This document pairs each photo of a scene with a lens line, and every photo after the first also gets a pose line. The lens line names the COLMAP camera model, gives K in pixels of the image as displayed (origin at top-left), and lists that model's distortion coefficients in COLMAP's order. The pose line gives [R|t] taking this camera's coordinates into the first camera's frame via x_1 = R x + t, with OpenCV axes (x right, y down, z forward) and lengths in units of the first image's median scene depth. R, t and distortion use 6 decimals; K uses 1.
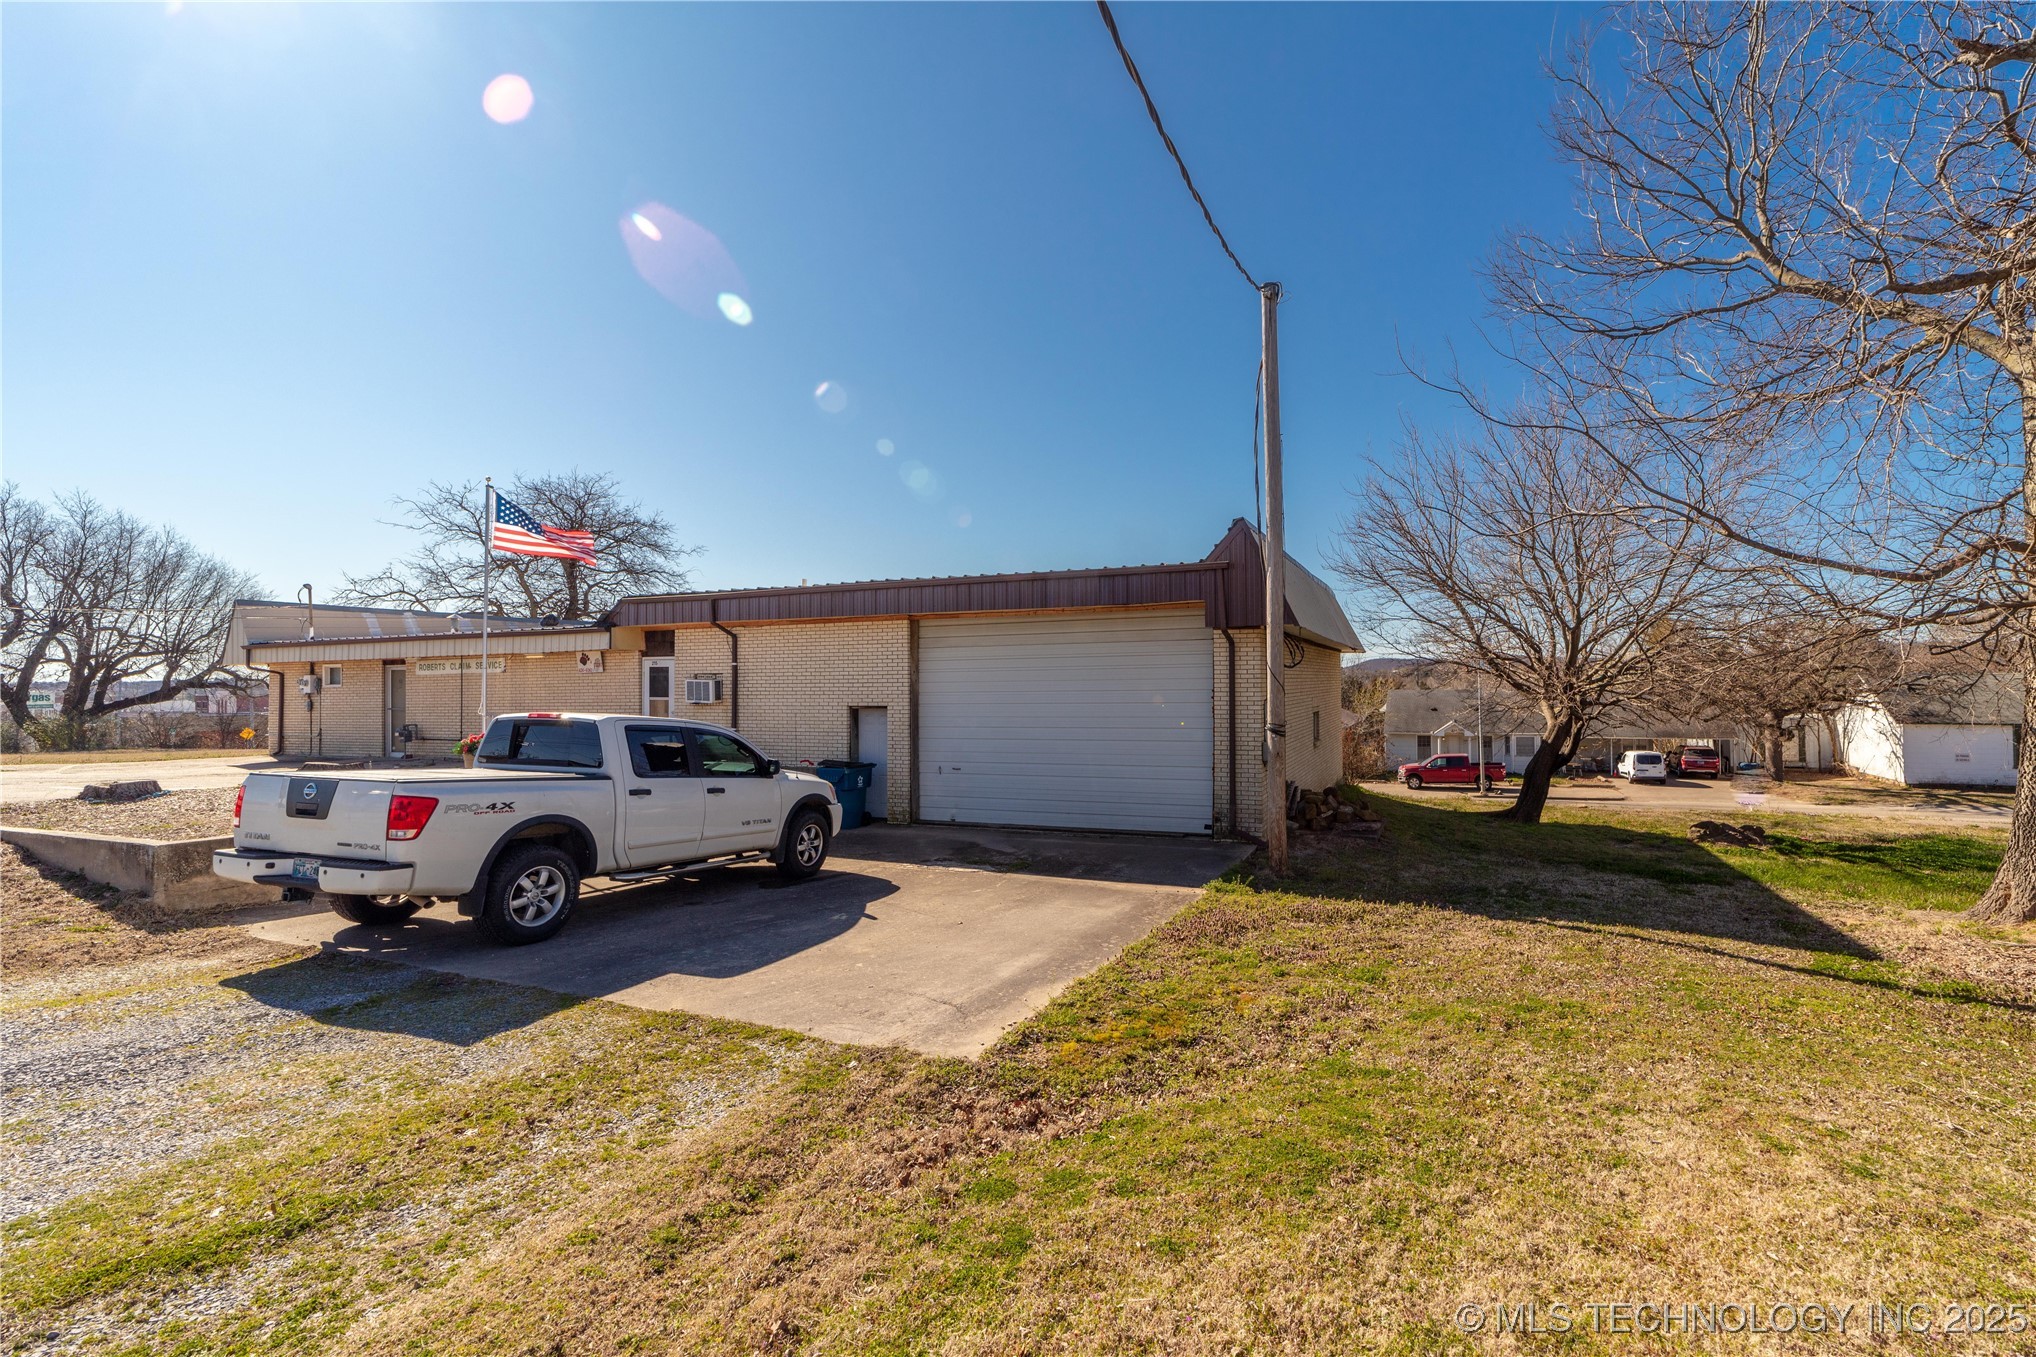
lens RADIAL K [[792.1, 0, 1016.2], [0, 792.1, 697.0], [0, 0, 1]] dist [-0.000057, 0.000792]
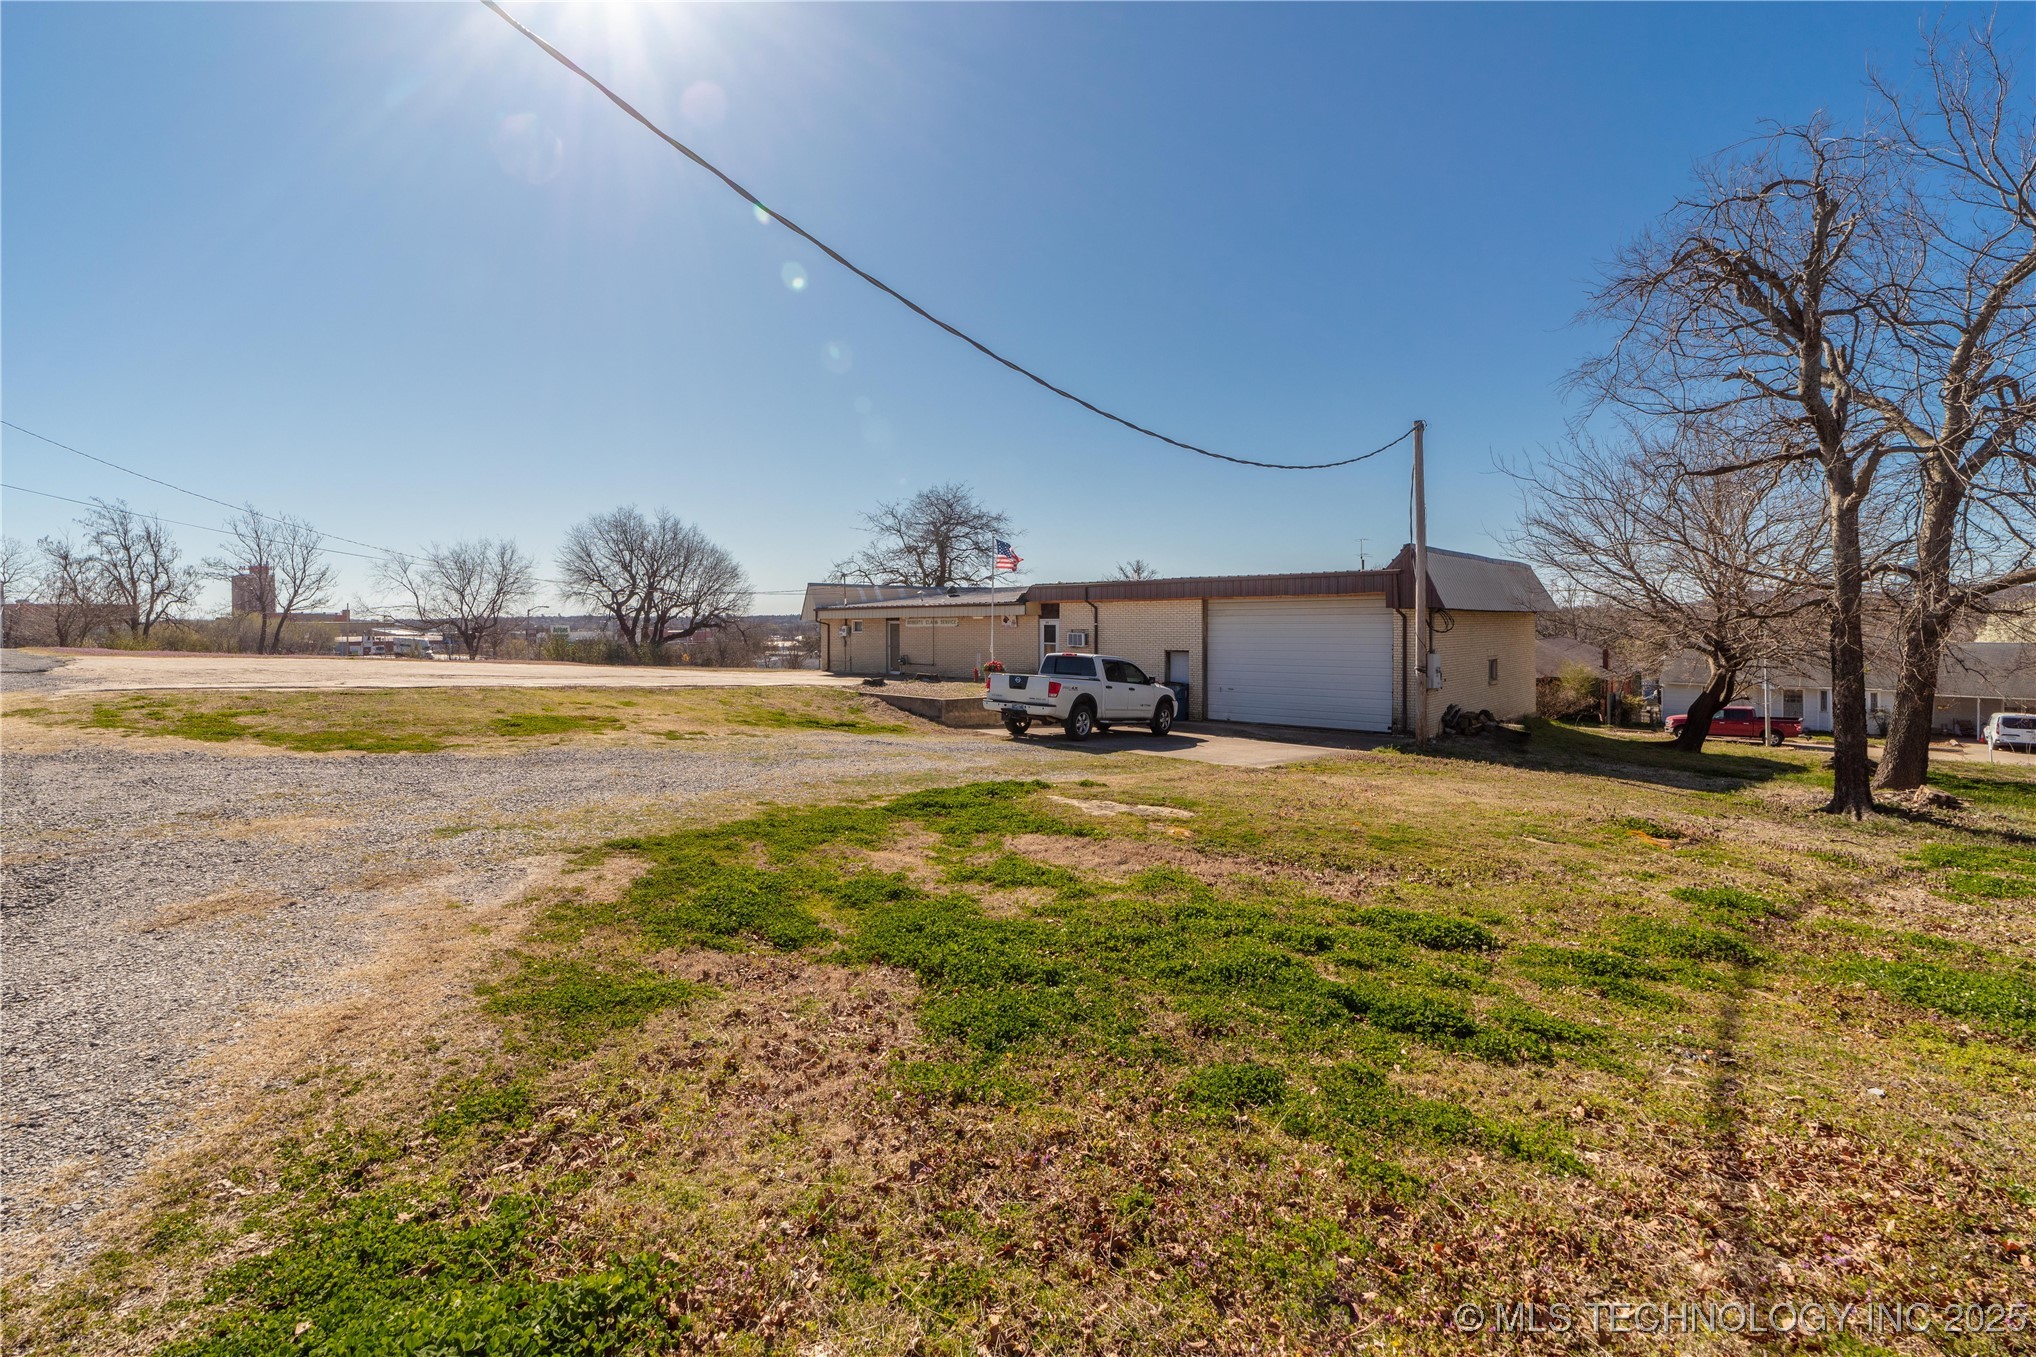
lens RADIAL K [[811.7, 0, 1025.4], [0, 811.7, 606.4], [0, 0, 1]] dist [-0.000047, 0.000168]
pose [[0.962629, 0.004208, -0.270792, -0.027644], [-0.013663, 0.999361, -0.033039, -0.019828], [0.270480, 0.035504, 0.962071, -0.728862]]
